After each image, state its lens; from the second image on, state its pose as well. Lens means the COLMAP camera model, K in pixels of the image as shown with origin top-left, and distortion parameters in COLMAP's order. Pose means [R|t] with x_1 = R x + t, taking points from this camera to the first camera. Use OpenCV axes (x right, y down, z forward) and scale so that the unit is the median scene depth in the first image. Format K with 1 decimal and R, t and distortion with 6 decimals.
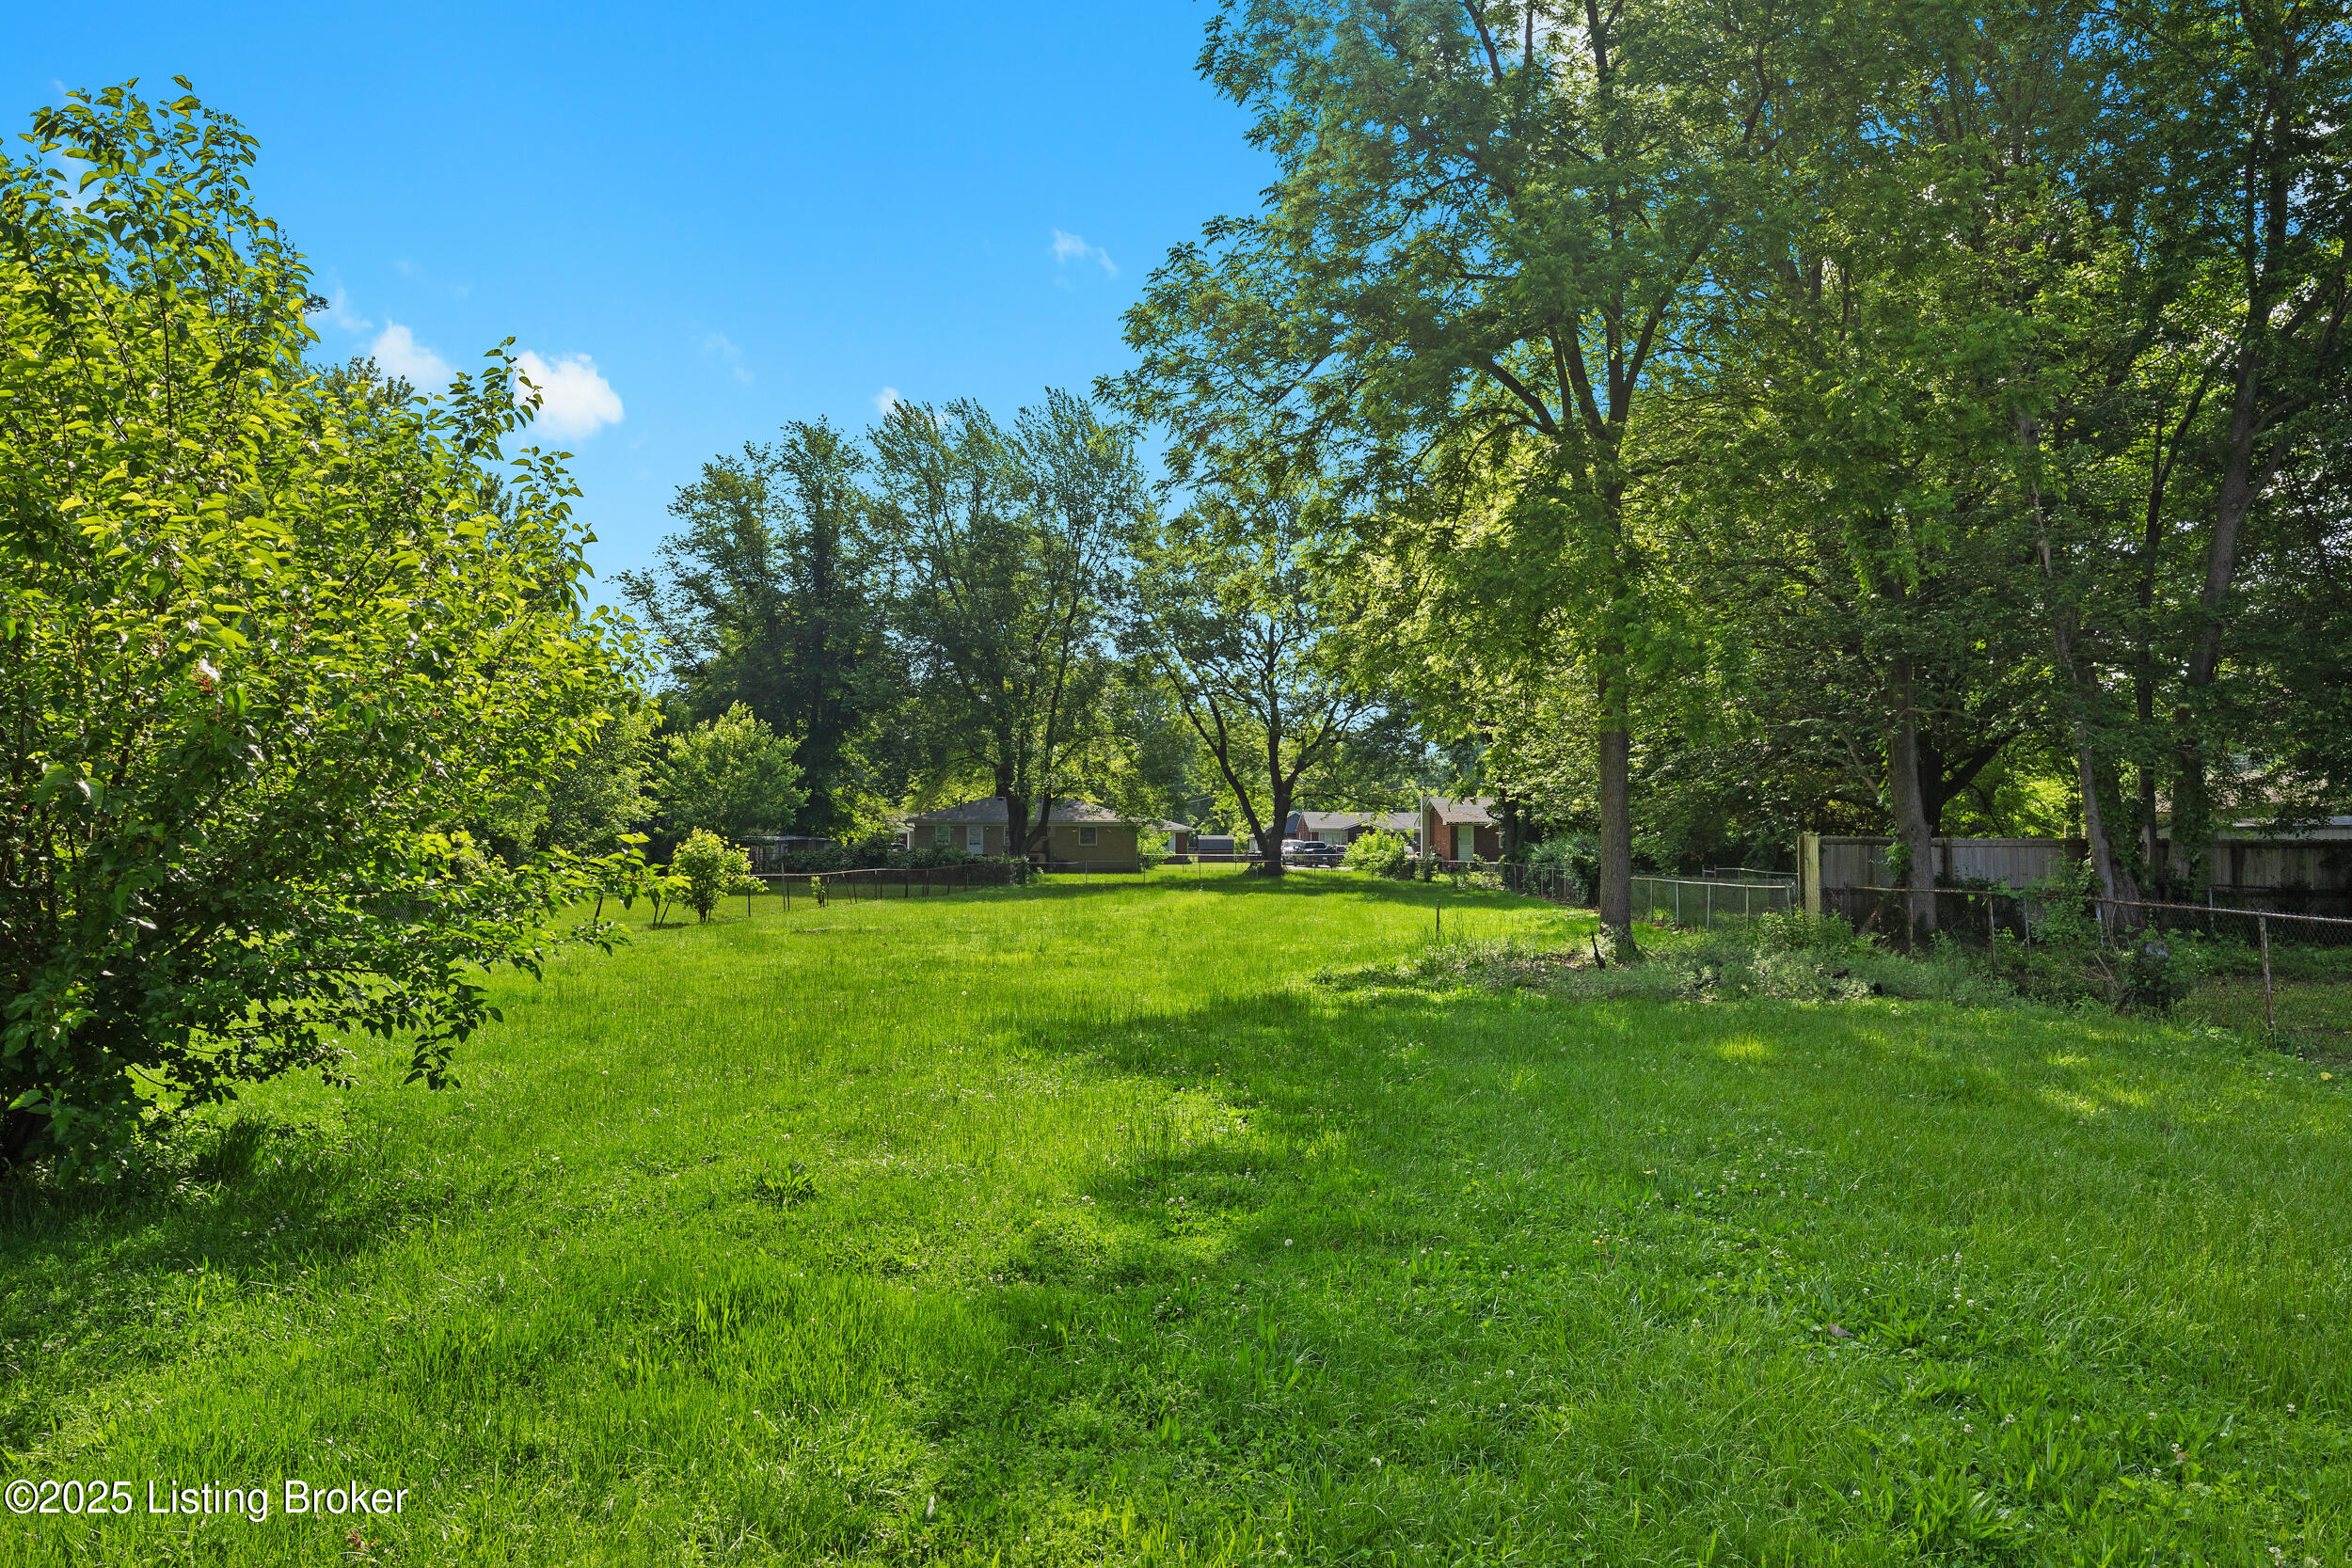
lens RADIAL K [[1638.1, 0, 1176.0], [0, 1638.1, 784.0], [0, 0, 1]] dist [-0.004868, -0.000617]
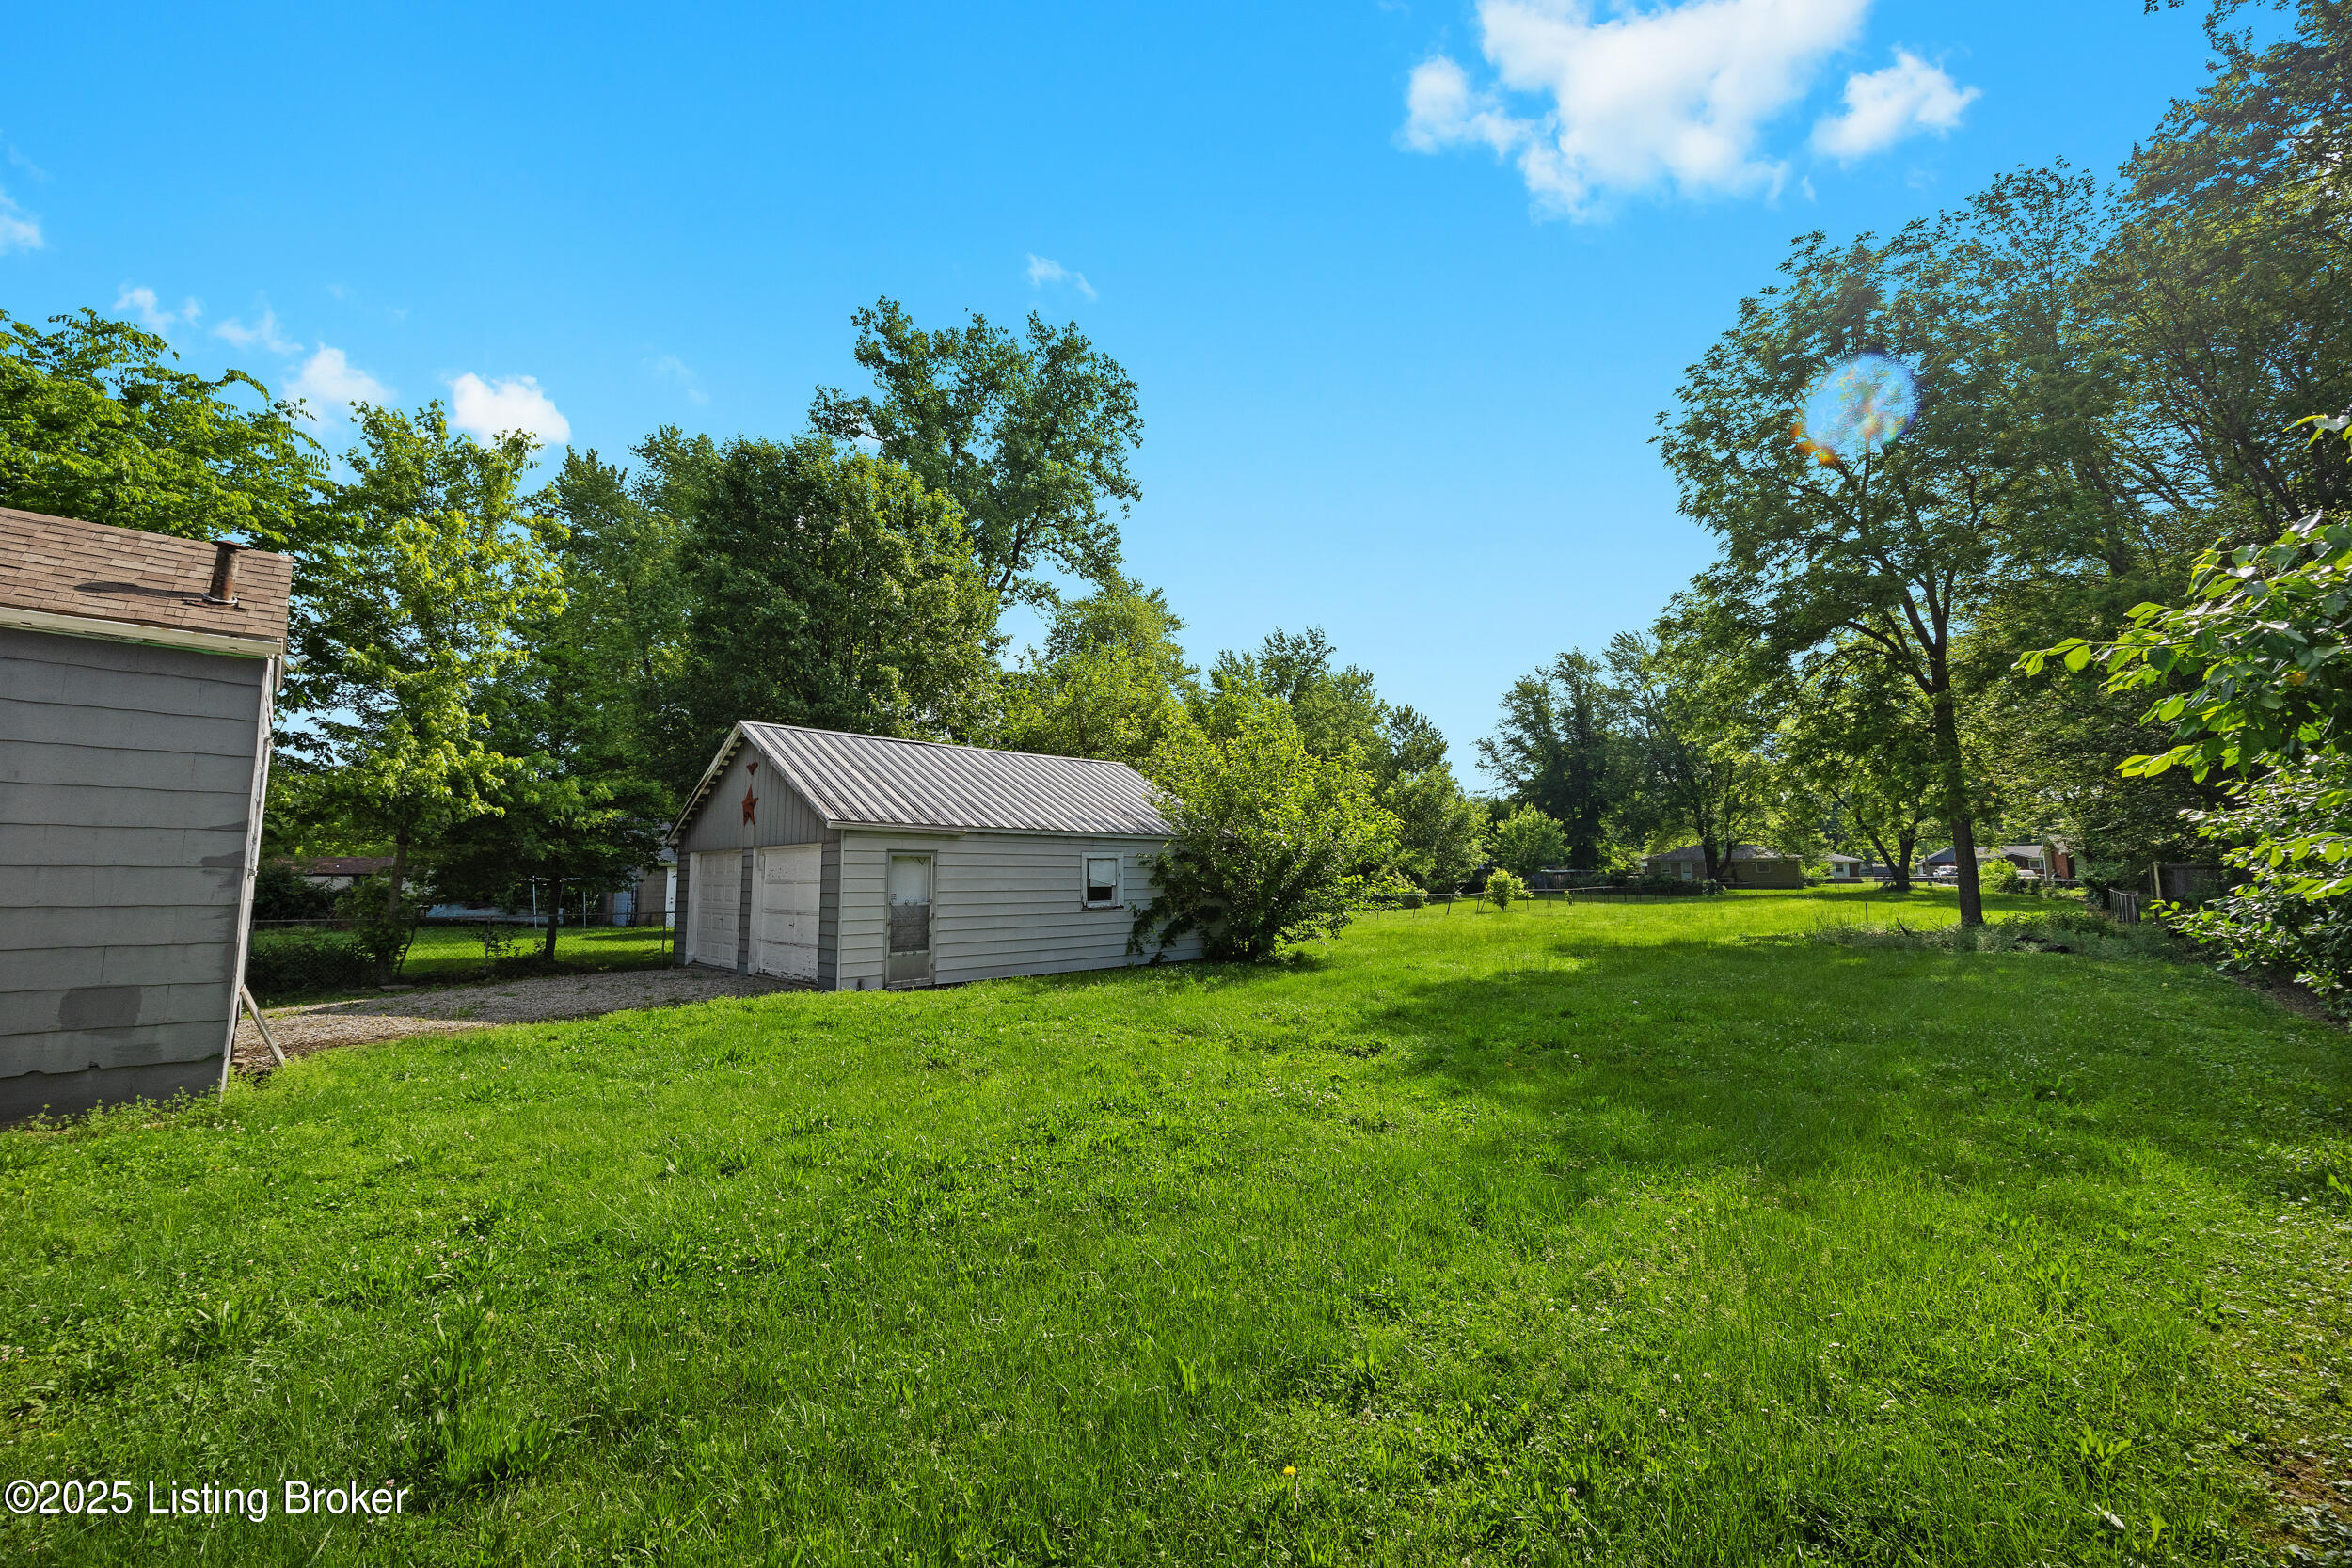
lens RADIAL K [[914.5, 0, 1180.3], [0, 914.5, 760.3], [0, 0, 1]] dist [0.014731, -0.000173]
pose [[0.779692, -0.090364, -0.619609, 0.075815], [0.036648, 0.994421, -0.098910, -0.005448], [0.625090, 0.054412, 0.778654, -0.113775]]
